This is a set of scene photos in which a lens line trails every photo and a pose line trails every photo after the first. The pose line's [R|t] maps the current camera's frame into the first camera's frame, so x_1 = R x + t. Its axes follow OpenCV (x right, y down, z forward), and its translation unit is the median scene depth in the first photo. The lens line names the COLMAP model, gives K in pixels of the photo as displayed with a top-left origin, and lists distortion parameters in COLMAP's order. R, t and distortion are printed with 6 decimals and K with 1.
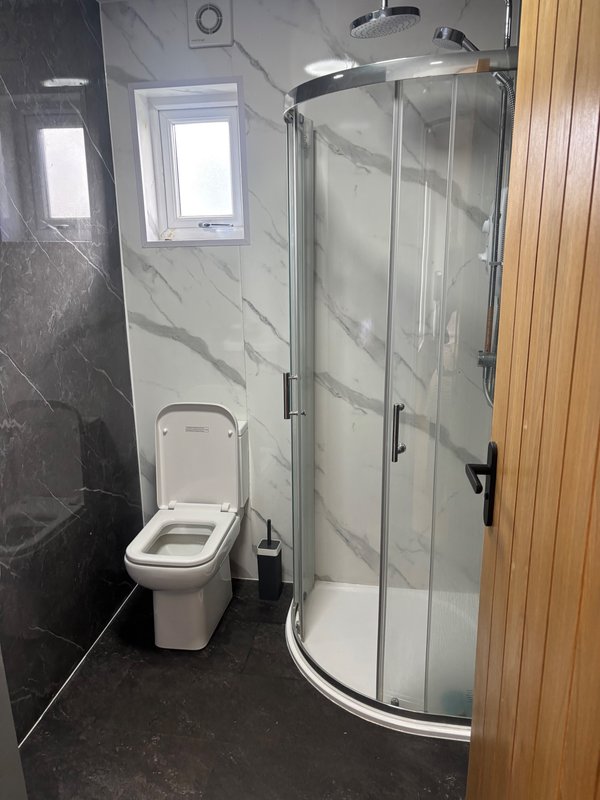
lens RADIAL K [[600.7, 0, 297.7], [0, 600.7, 402.8], [0, 0, 1]] dist [0.006379, -0.007550]
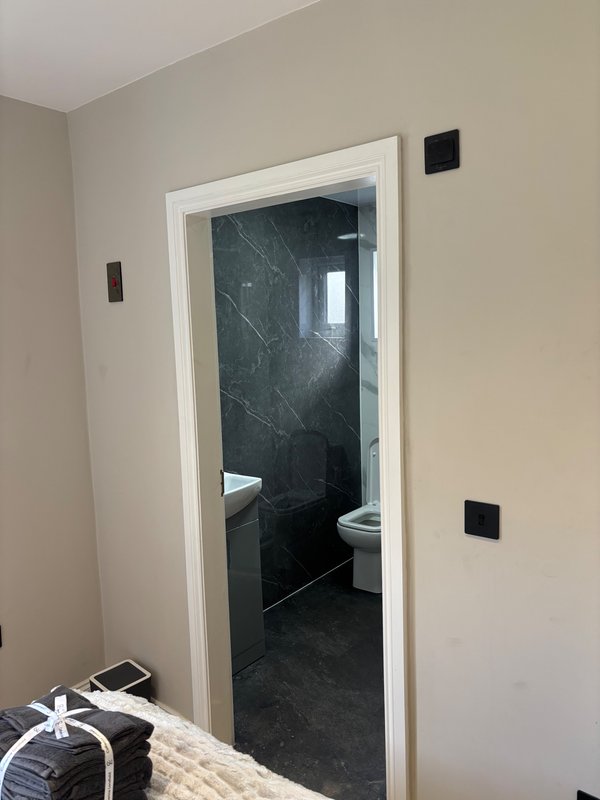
lens RADIAL K [[600.7, 0, 297.7], [0, 600.7, 402.8], [0, 0, 1]] dist [0.006379, -0.007550]
pose [[0.873191, 0.046208, -0.485183, 0.395694], [-0.107798, 0.989151, -0.099800, 0.099120], [0.475308, 0.139446, 0.868699, -0.534380]]
